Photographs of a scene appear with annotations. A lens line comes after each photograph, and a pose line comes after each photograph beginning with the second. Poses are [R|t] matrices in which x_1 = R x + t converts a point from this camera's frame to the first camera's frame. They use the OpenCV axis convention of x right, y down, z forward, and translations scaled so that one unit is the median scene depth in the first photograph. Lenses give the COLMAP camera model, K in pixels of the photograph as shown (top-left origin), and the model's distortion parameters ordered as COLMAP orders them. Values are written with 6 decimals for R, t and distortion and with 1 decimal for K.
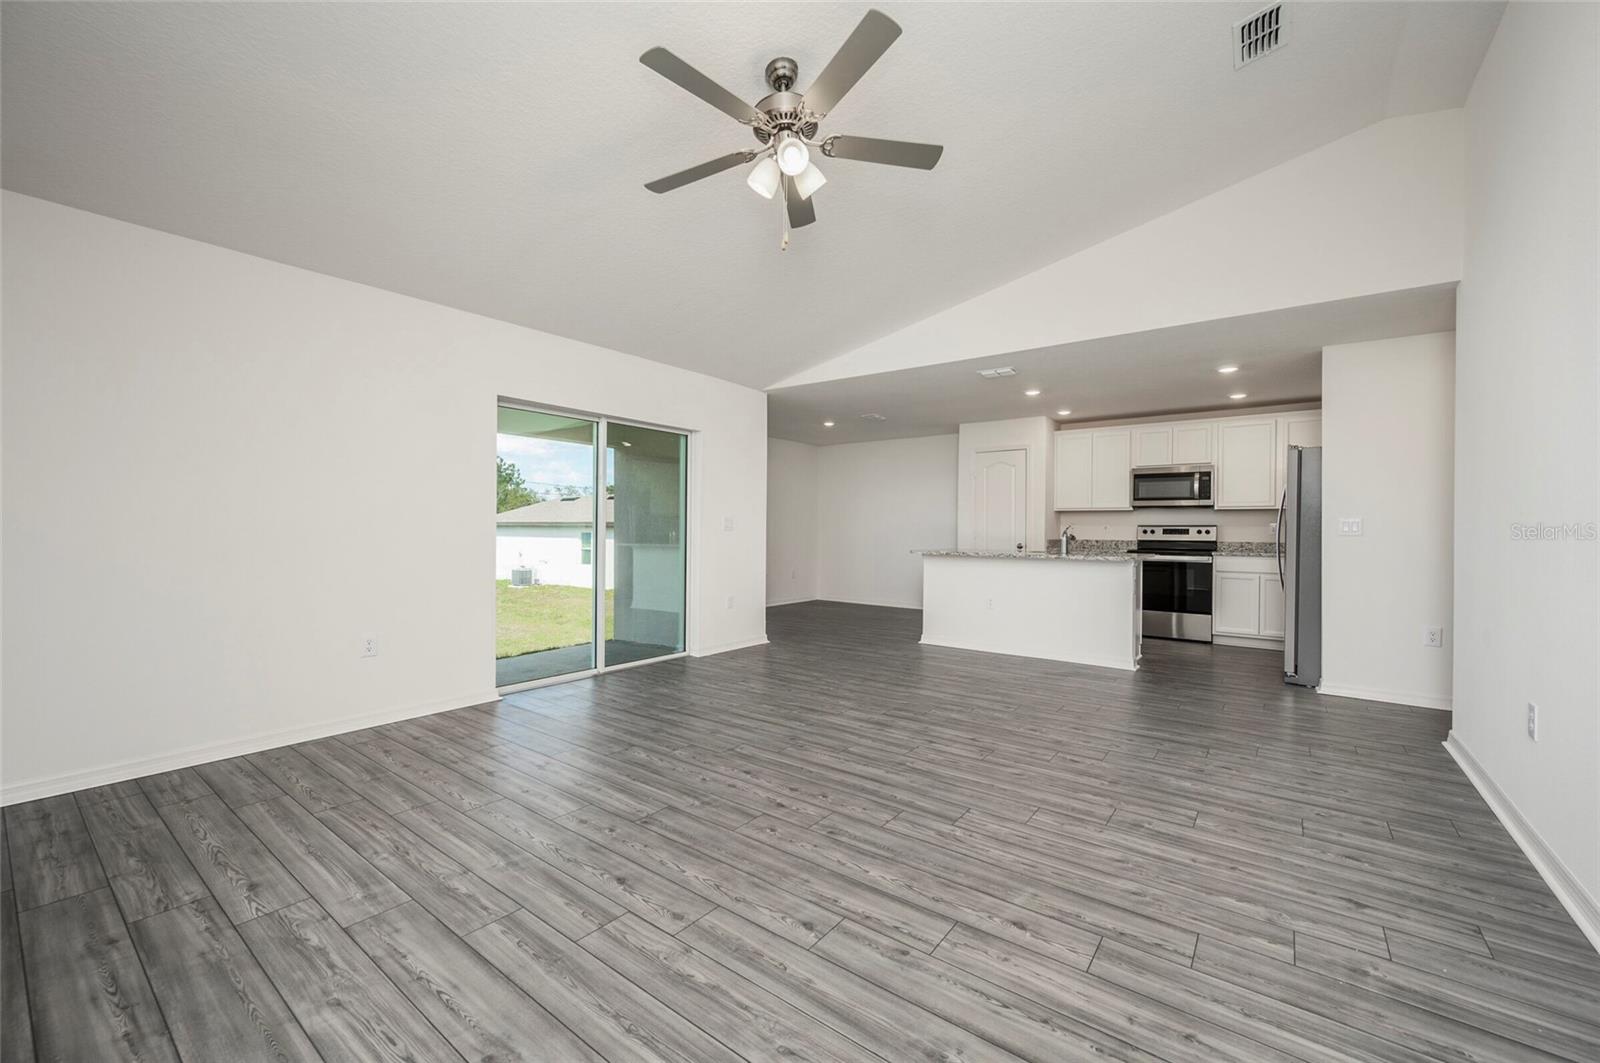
lens RADIAL K [[634.2, 0, 816.3], [0, 634.2, 540.8], [0, 0, 1]] dist [0.000106, -0.000208]
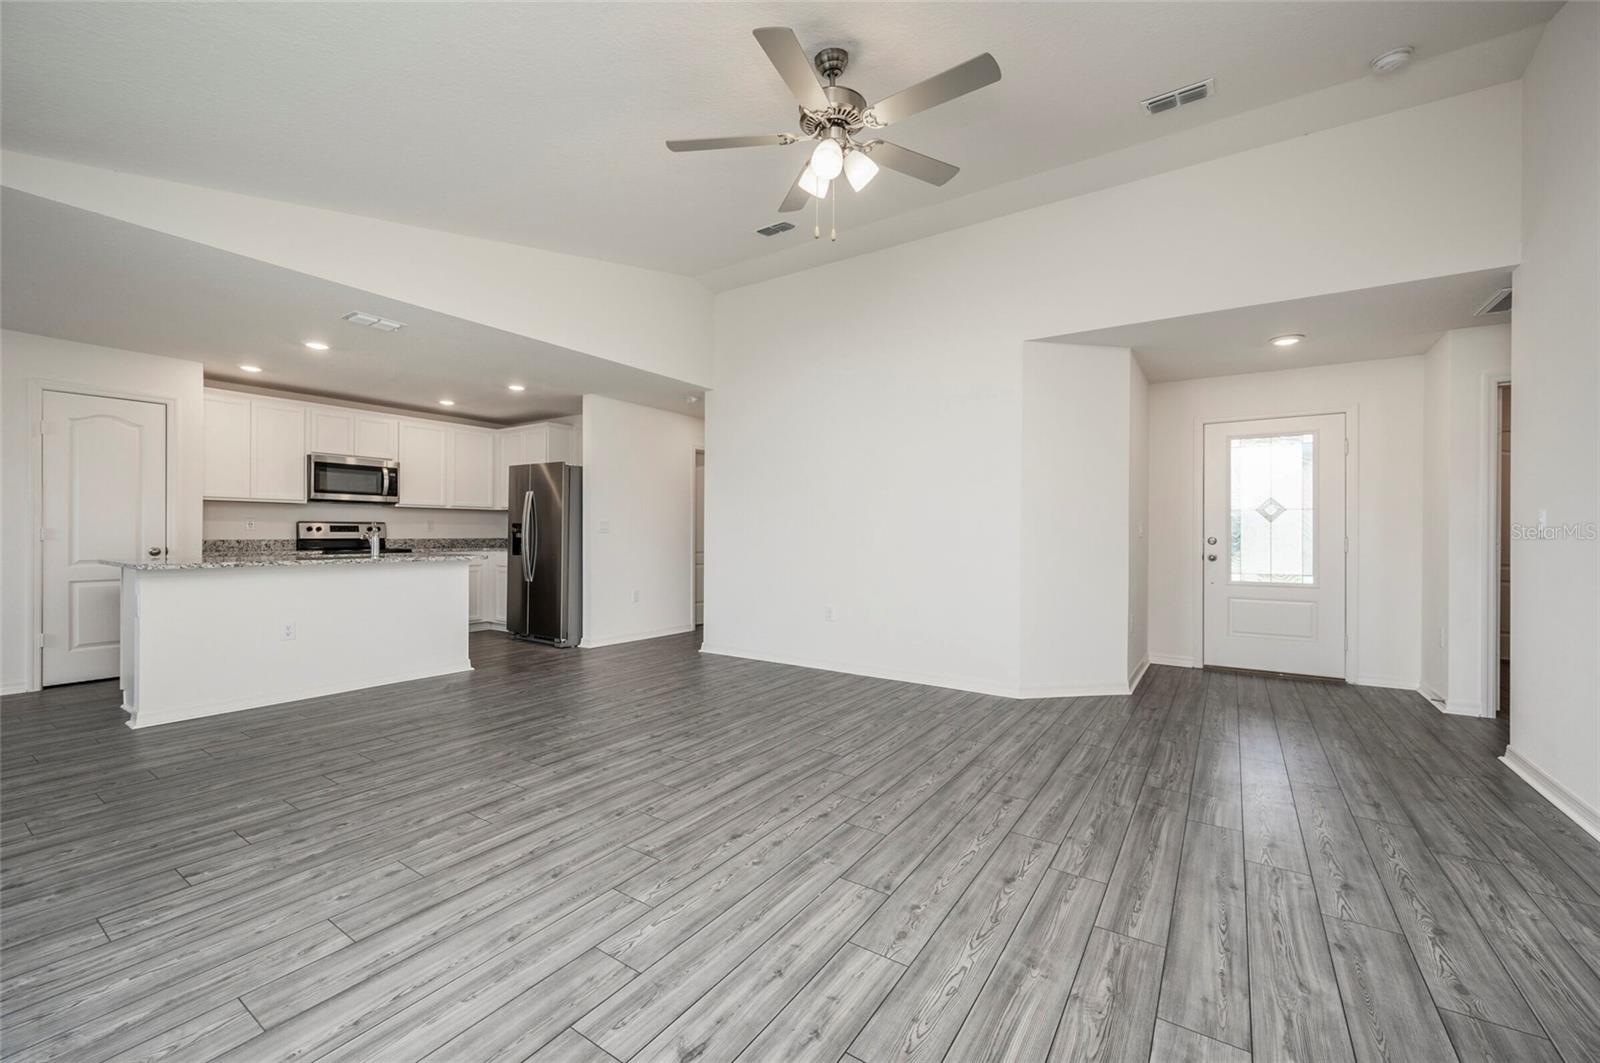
lens RADIAL K [[634.2, 0, 793.9], [0, 634.2, 529.4], [0, 0, 1]] dist [0.000106, -0.000208]
pose [[-0.035202, -0.002377, 0.999377, -0.925142], [0.012464, 0.999918, 0.002817, -0.020251], [-0.999302, 0.012556, -0.035170, 0.974701]]
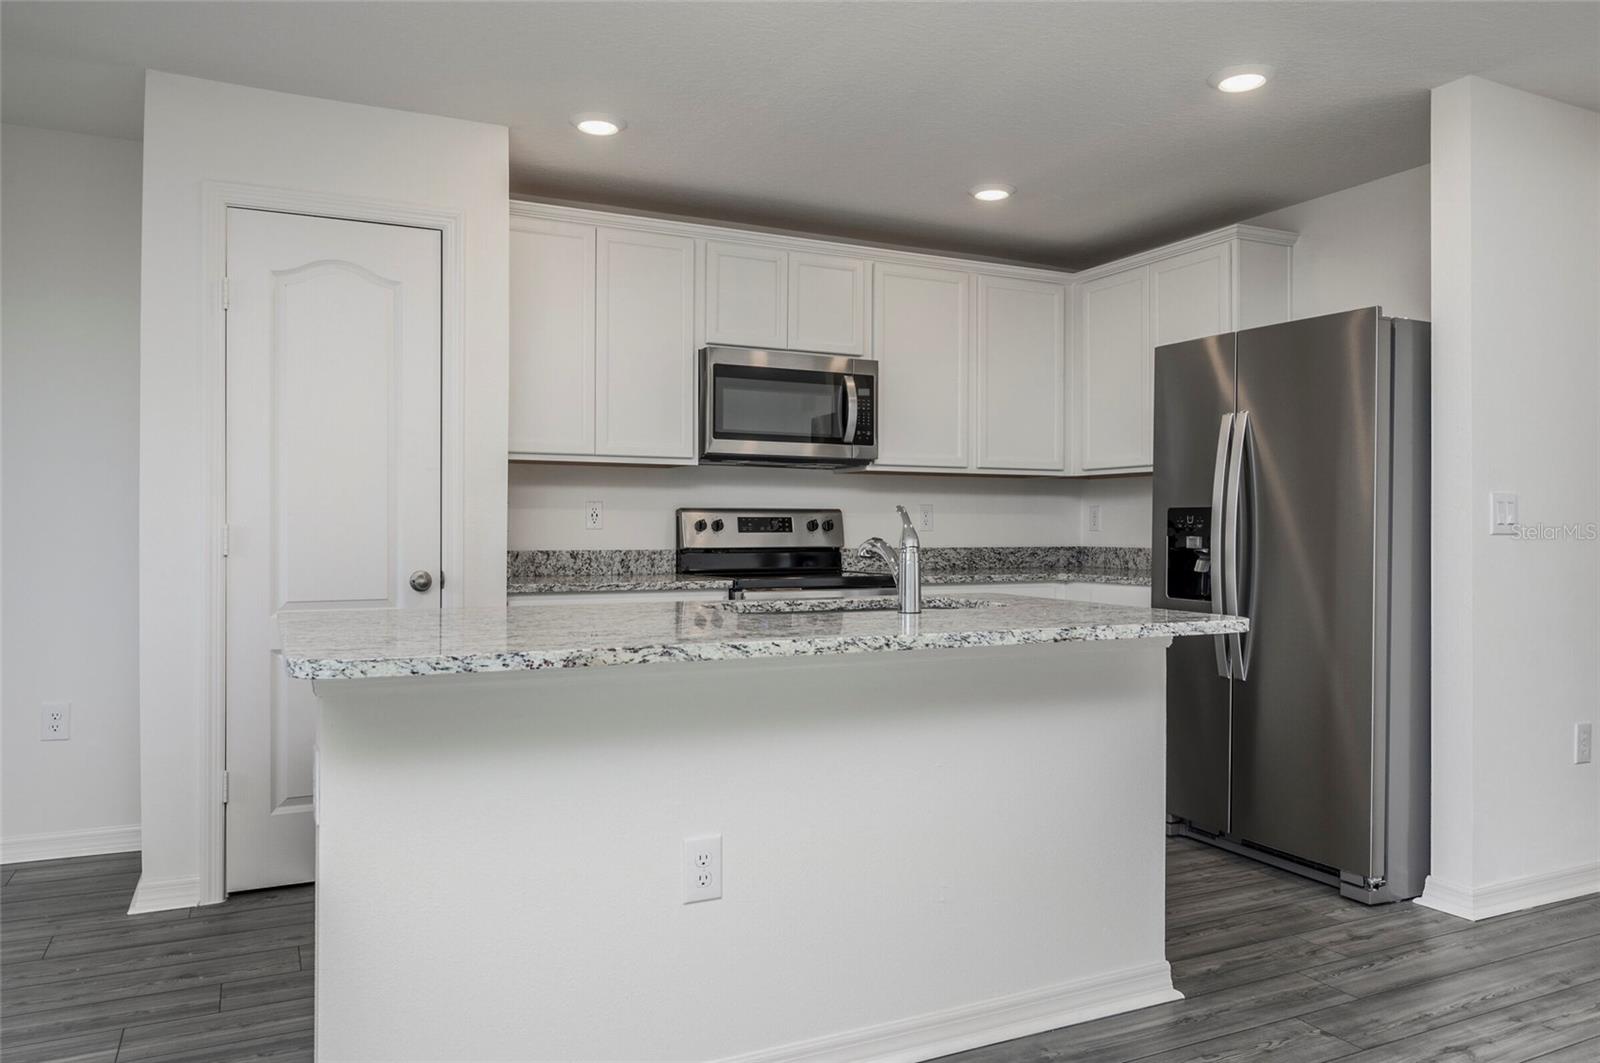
lens RADIAL K [[1098.7, 0, 798.6], [0, 1098.7, 531.5], [0, 0, 1]] dist [0.002172, 0.001841]
pose [[0.463265, -0.008907, 0.886175, -0.052502], [0.015507, 0.999878, 0.001944, -0.029045], [-0.886084, 0.012841, 0.463346, 1.687872]]
